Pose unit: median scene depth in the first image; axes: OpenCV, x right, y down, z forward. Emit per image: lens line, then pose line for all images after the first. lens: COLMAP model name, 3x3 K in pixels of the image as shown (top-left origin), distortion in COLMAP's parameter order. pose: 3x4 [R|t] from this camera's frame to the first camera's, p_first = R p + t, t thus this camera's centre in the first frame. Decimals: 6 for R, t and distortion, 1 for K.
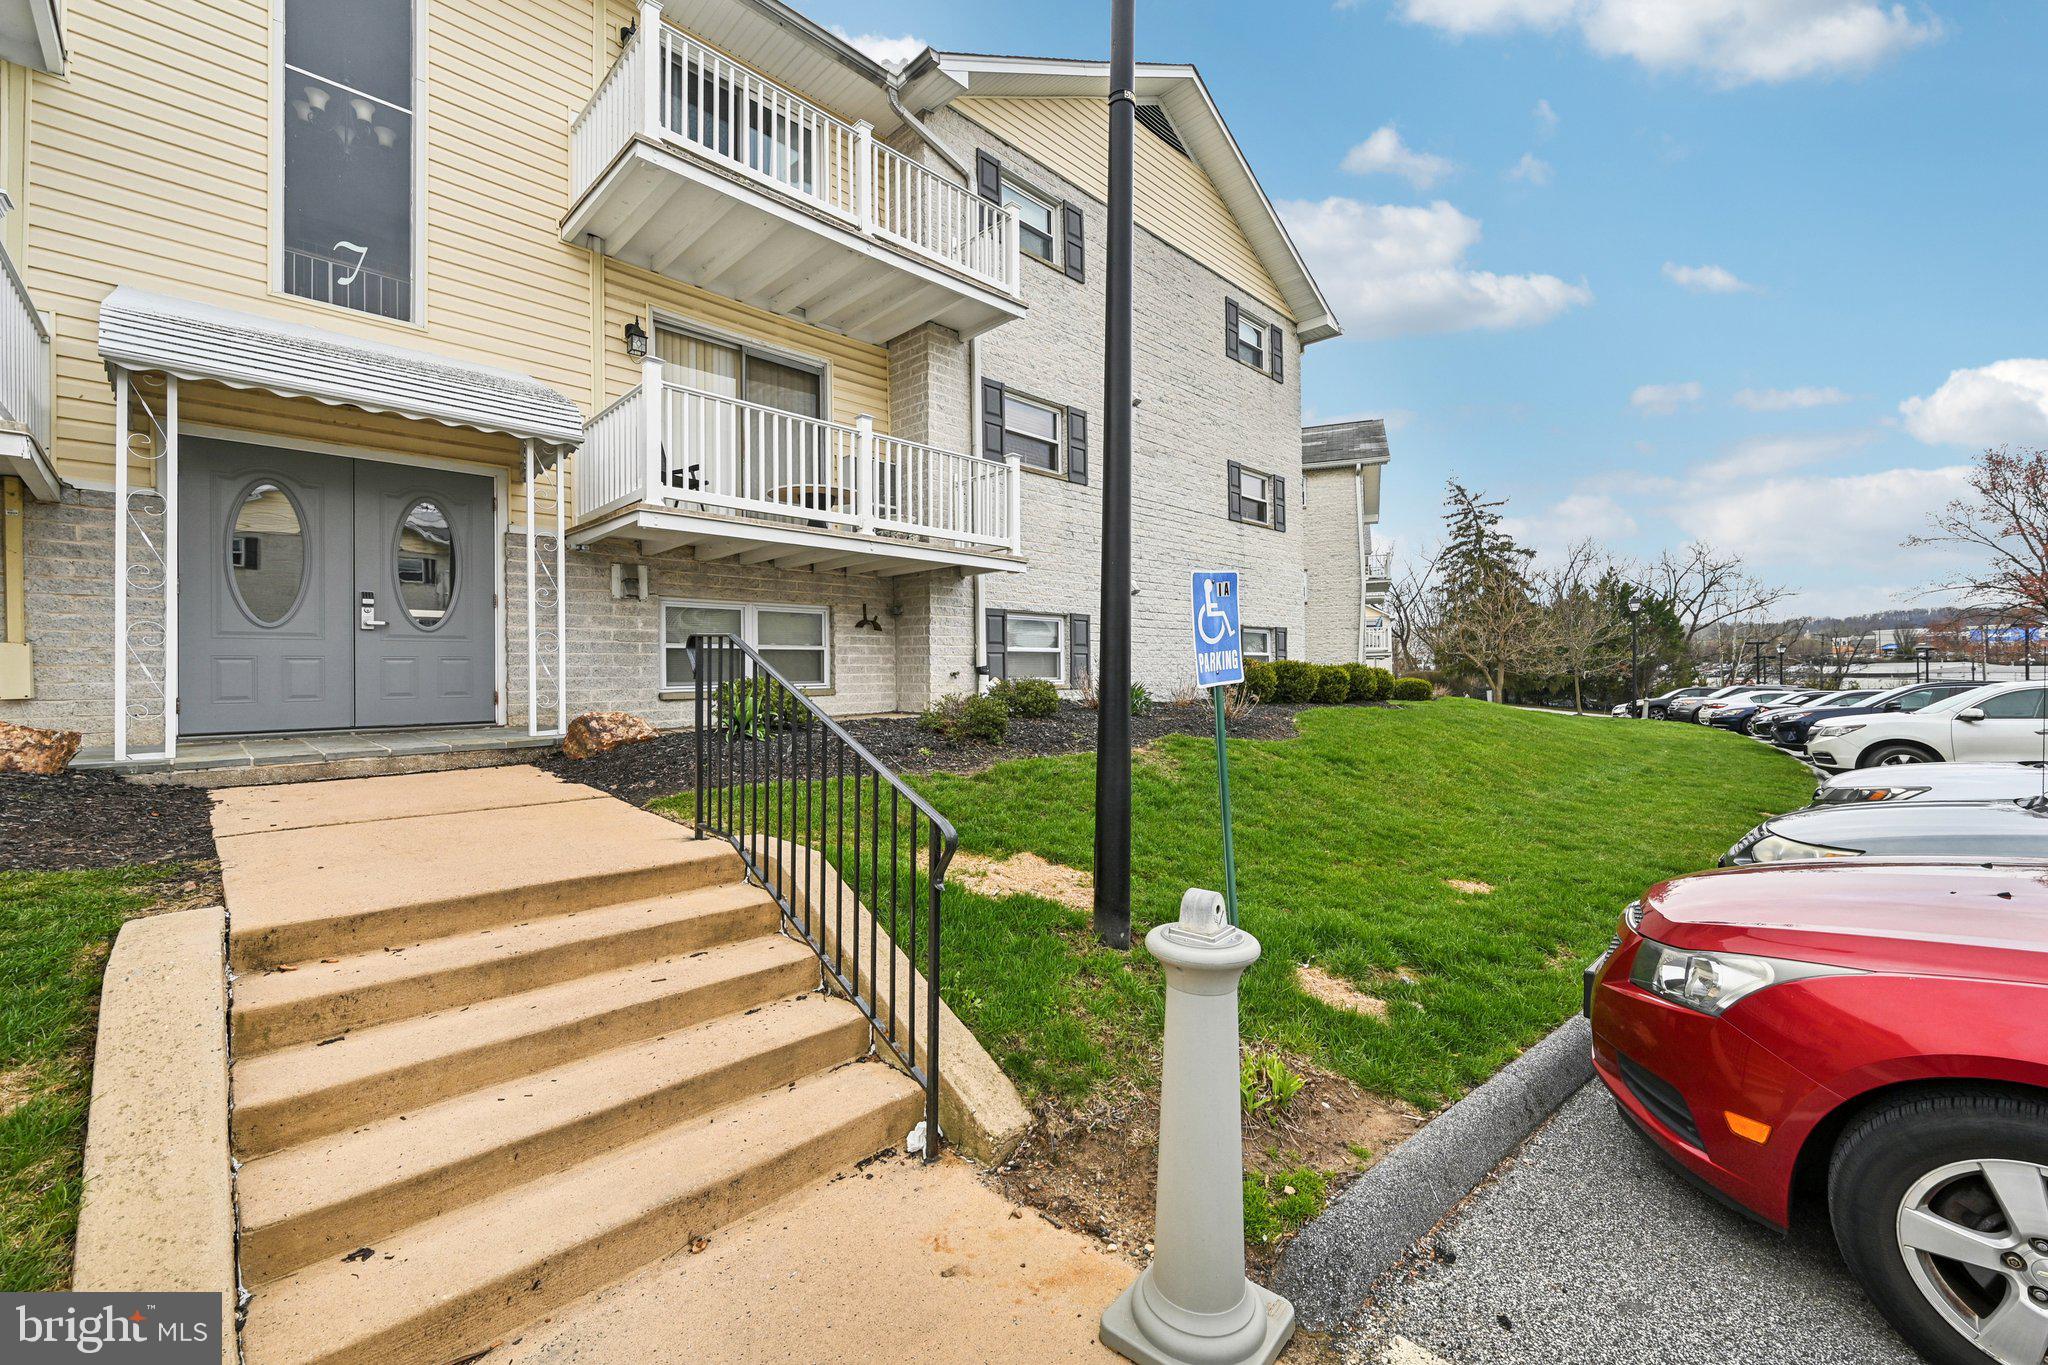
lens RADIAL K [[815.7, 0, 1019.8], [0, 815.7, 686.1], [0, 0, 1]] dist [0.000461, 0.000151]
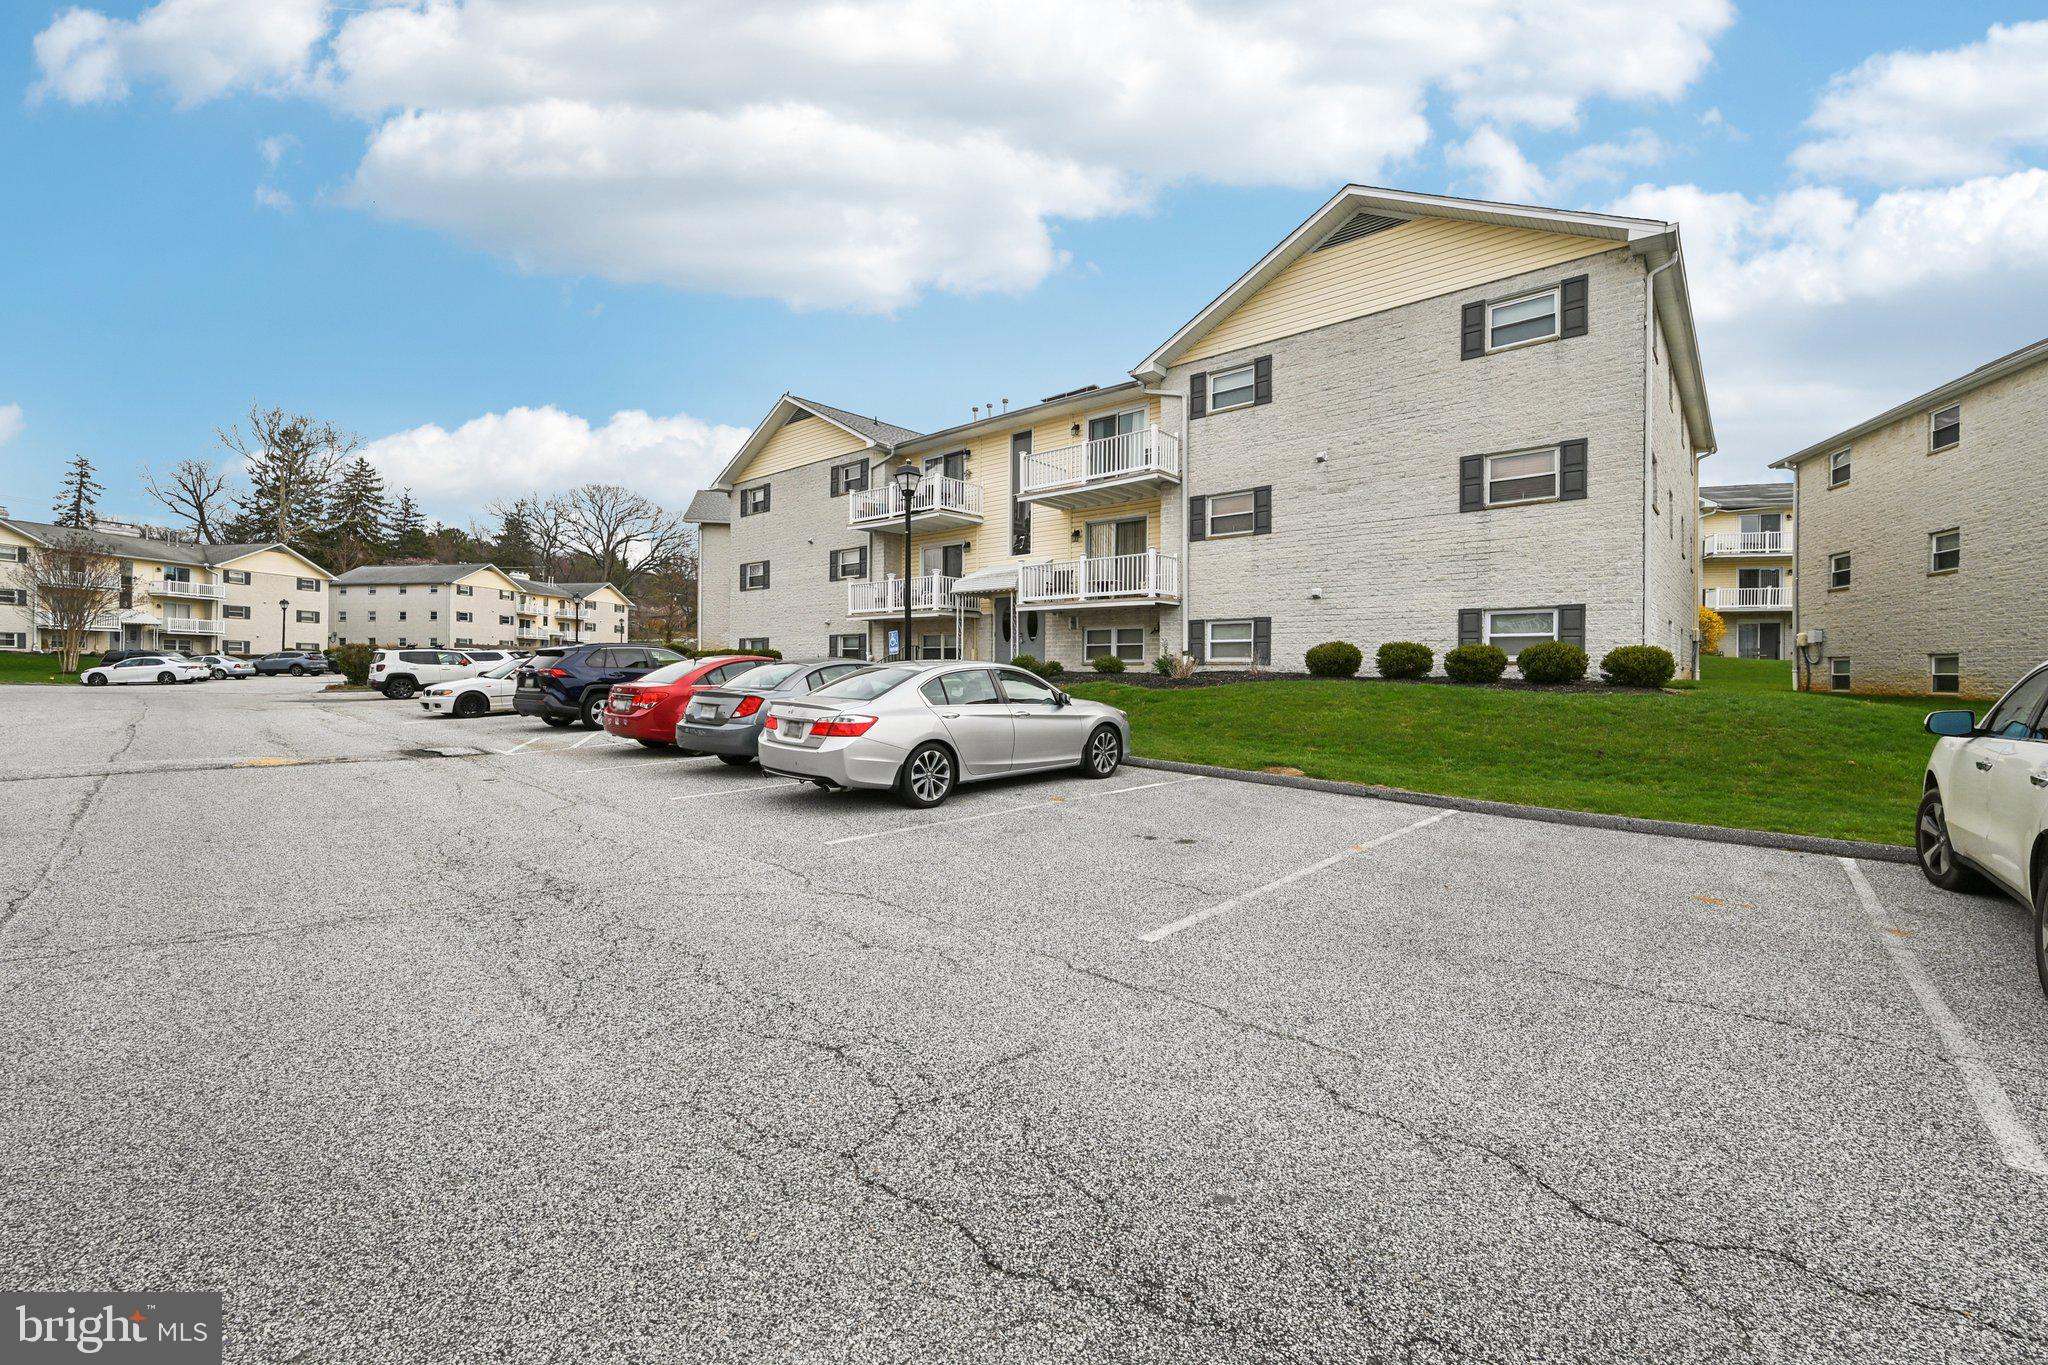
lens RADIAL K [[815.7, 0, 1019.8], [0, 815.7, 686.1], [0, 0, 1]] dist [0.000461, 0.000151]
pose [[0.063602, 0.034789, -0.997369, 1.293860], [-0.018070, 0.999269, 0.033703, -0.000895], [0.997812, 0.015878, 0.064185, 0.352067]]
